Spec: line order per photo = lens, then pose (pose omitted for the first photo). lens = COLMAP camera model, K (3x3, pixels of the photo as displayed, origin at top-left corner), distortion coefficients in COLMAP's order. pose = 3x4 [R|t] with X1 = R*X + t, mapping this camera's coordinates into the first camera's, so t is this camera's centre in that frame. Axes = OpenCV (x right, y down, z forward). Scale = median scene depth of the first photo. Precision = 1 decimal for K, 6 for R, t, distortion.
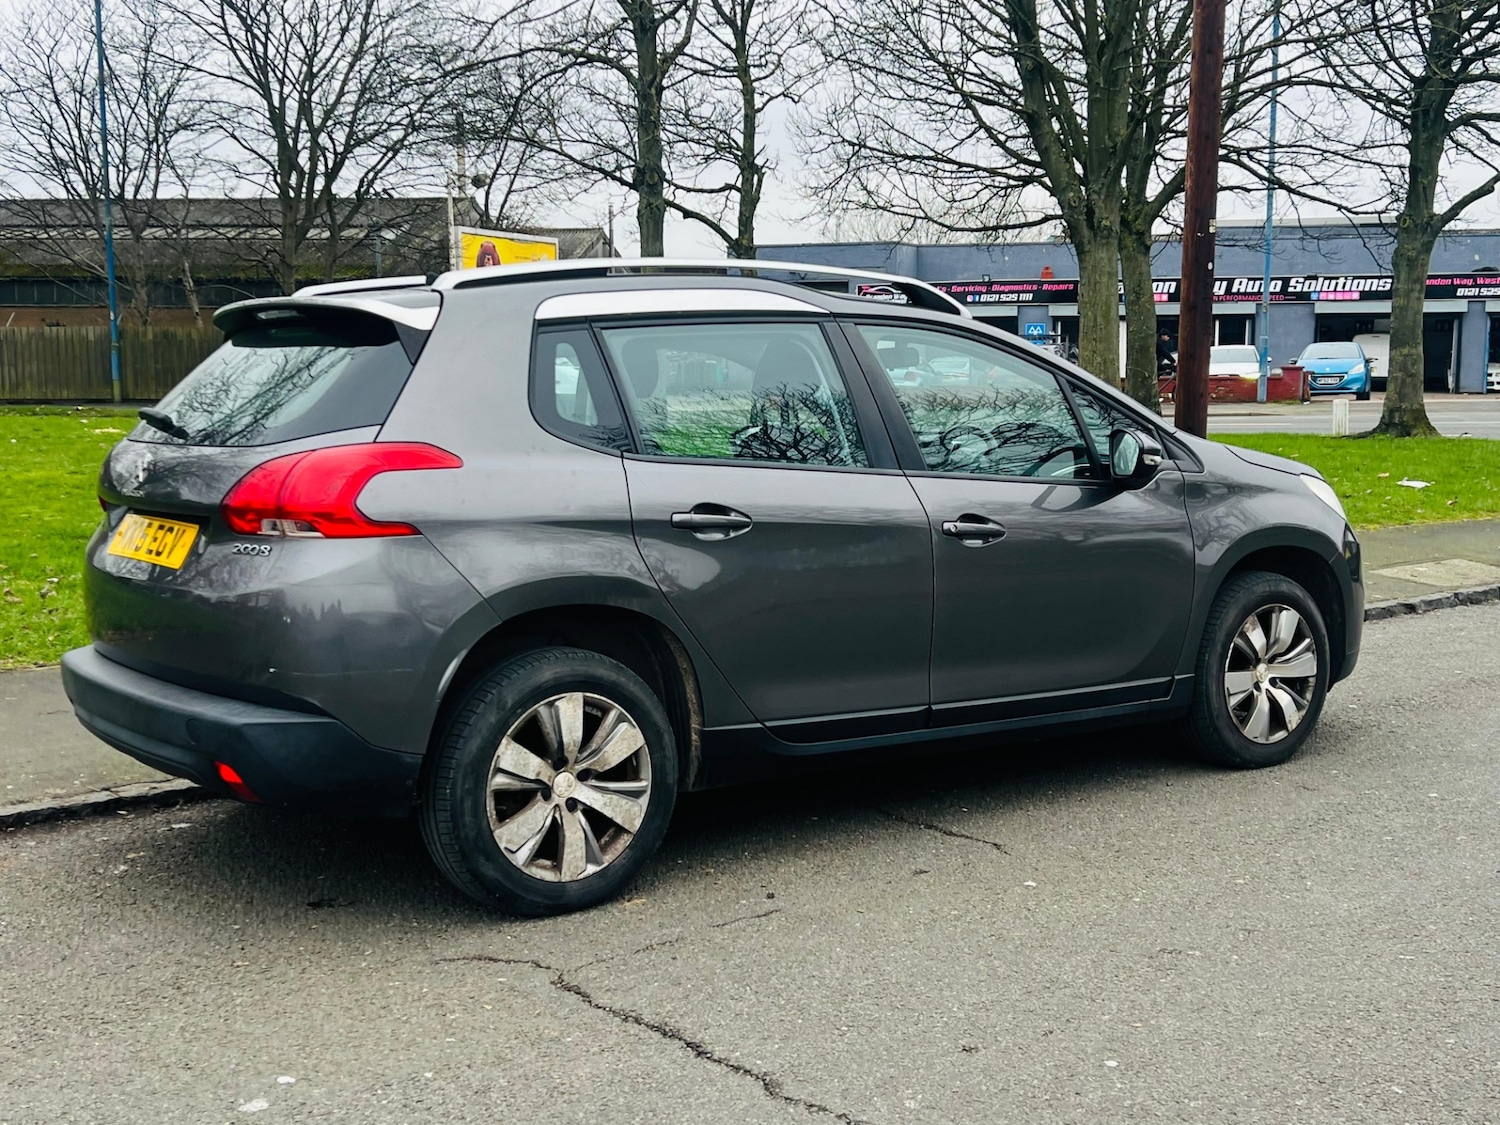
lens RADIAL K [[1843.4, 0, 754.2], [0, 1843.4, 569.6], [0, 0, 1]] dist [0.058385, 0.000000]
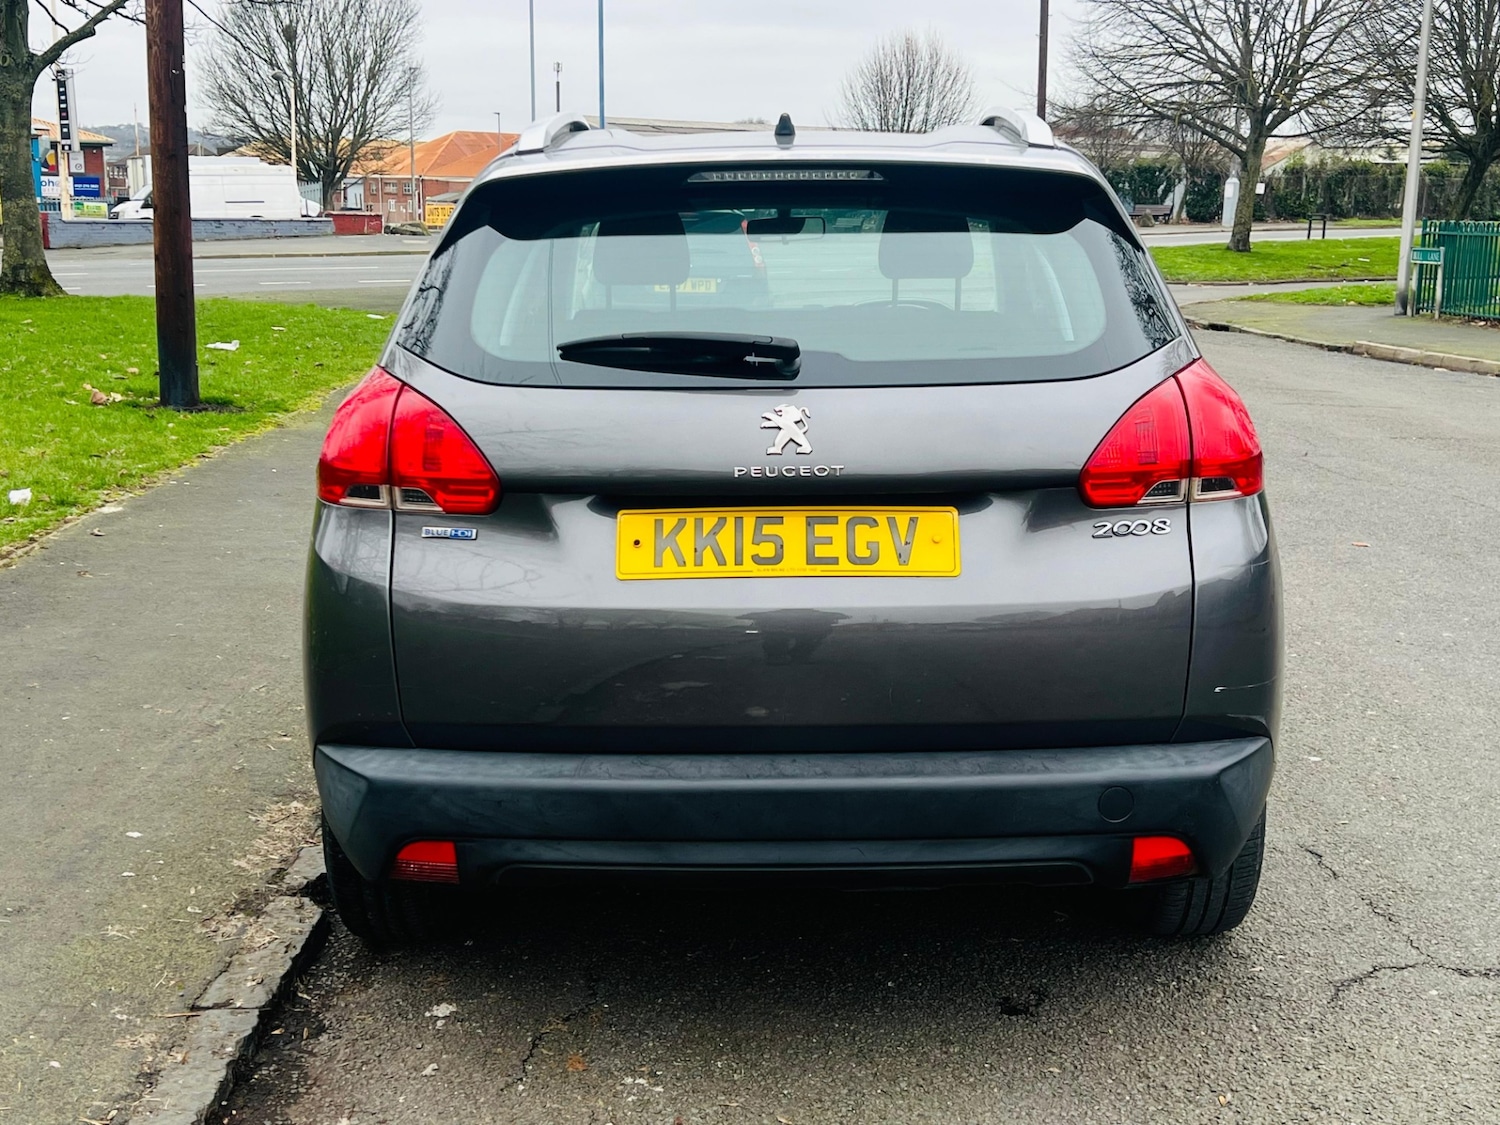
lens RADIAL K [[1843.4, 0, 752.7], [0, 1843.4, 566.5], [0, 0, 1]] dist [0.058385, 0.000000]
pose [[0.606147, -0.140970, 0.782760, -0.795914], [0.079051, 0.989972, 0.117073, -0.077901], [-0.791414, -0.009086, 0.611213, 0.612373]]
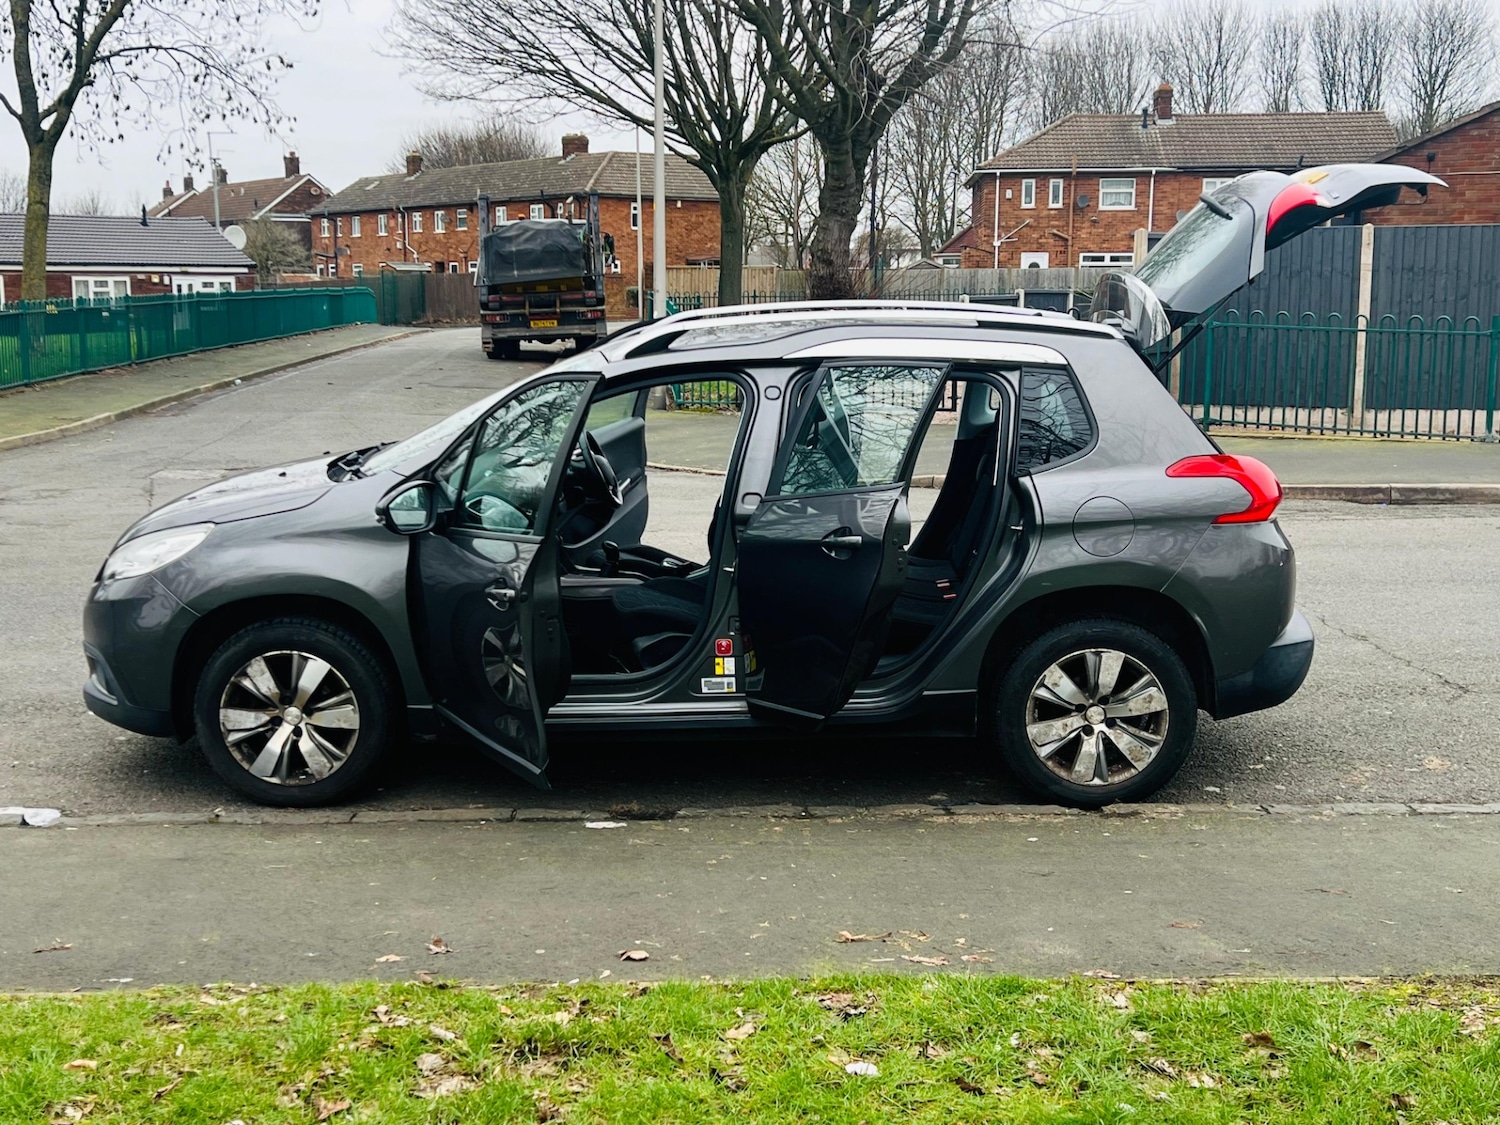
lens RADIAL K [[1843.4, 0, 746.4], [0, 1843.4, 569.9], [0, 0, 1]] dist [0.058385, 0.000000]
pose [[-0.792595, -0.089105, 0.603202, -0.862491], [0.081070, 0.965082, 0.249085, -0.343384], [-0.604334, 0.246325, -0.757696, 2.276174]]
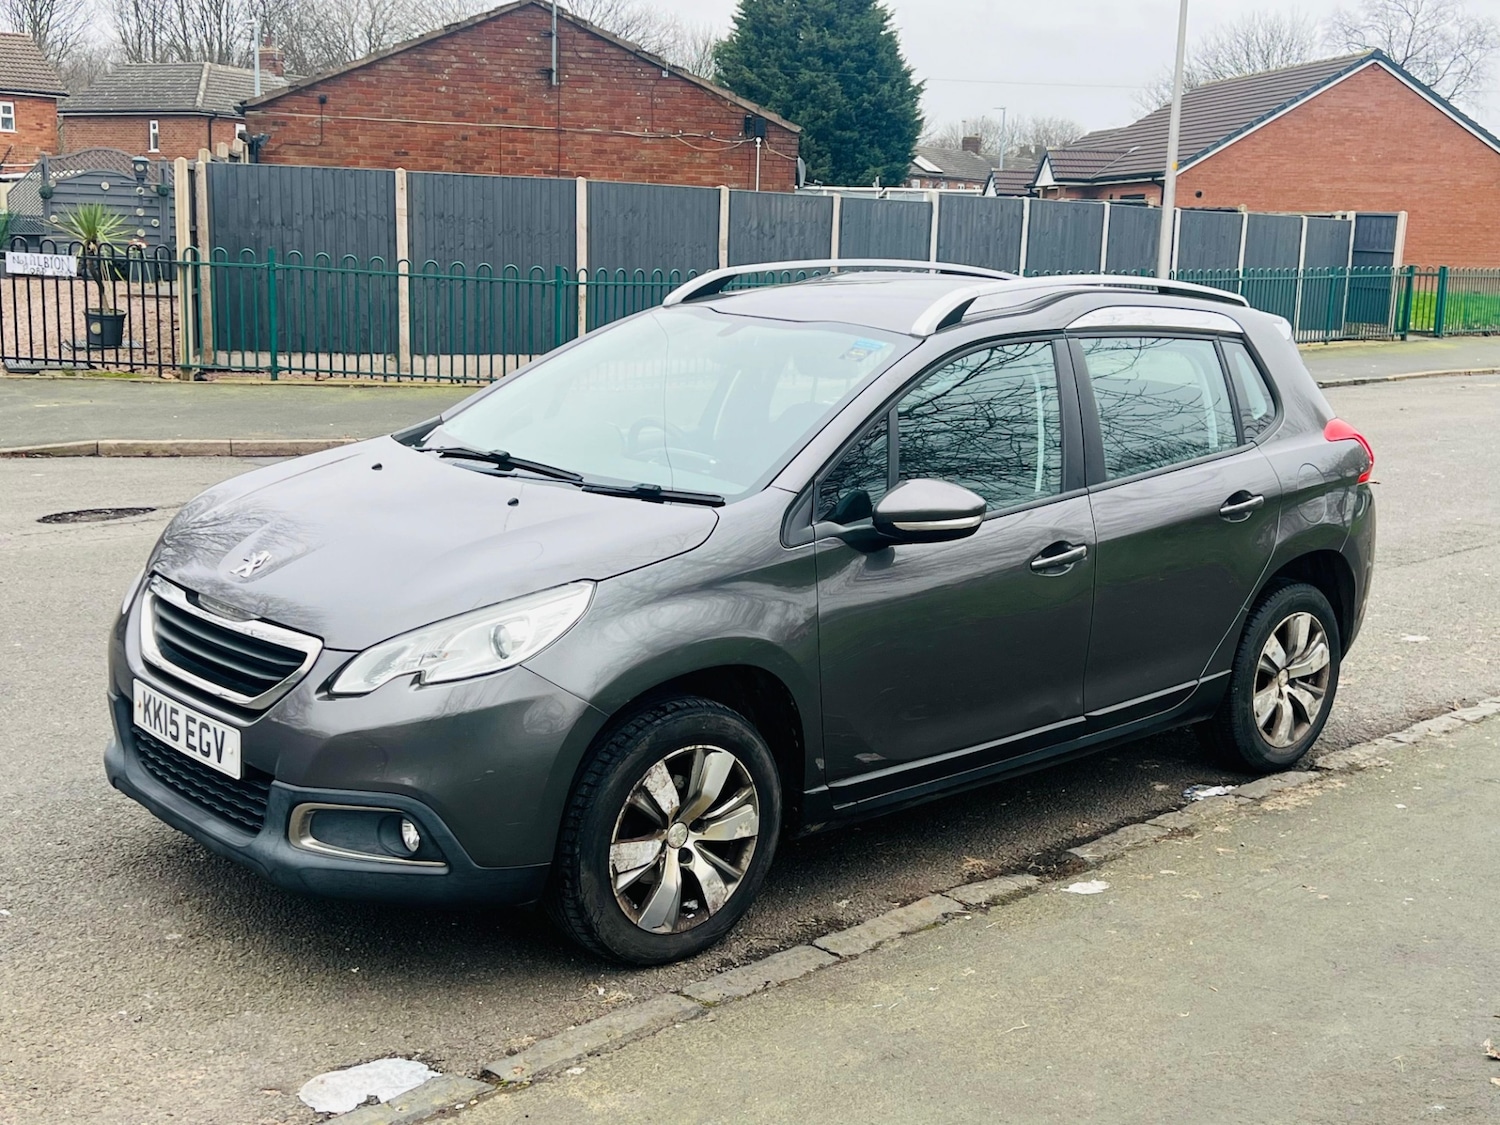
lens RADIAL K [[1843.4, 0, 766.7], [0, 1843.4, 567.7], [0, 0, 1]] dist [0.058385, 0.000000]
pose [[-0.992698, -0.006861, -0.120428, 0.207940], [-0.042701, 0.953719, 0.297652, -0.354596], [0.112812, 0.300621, -0.947048, 2.354686]]
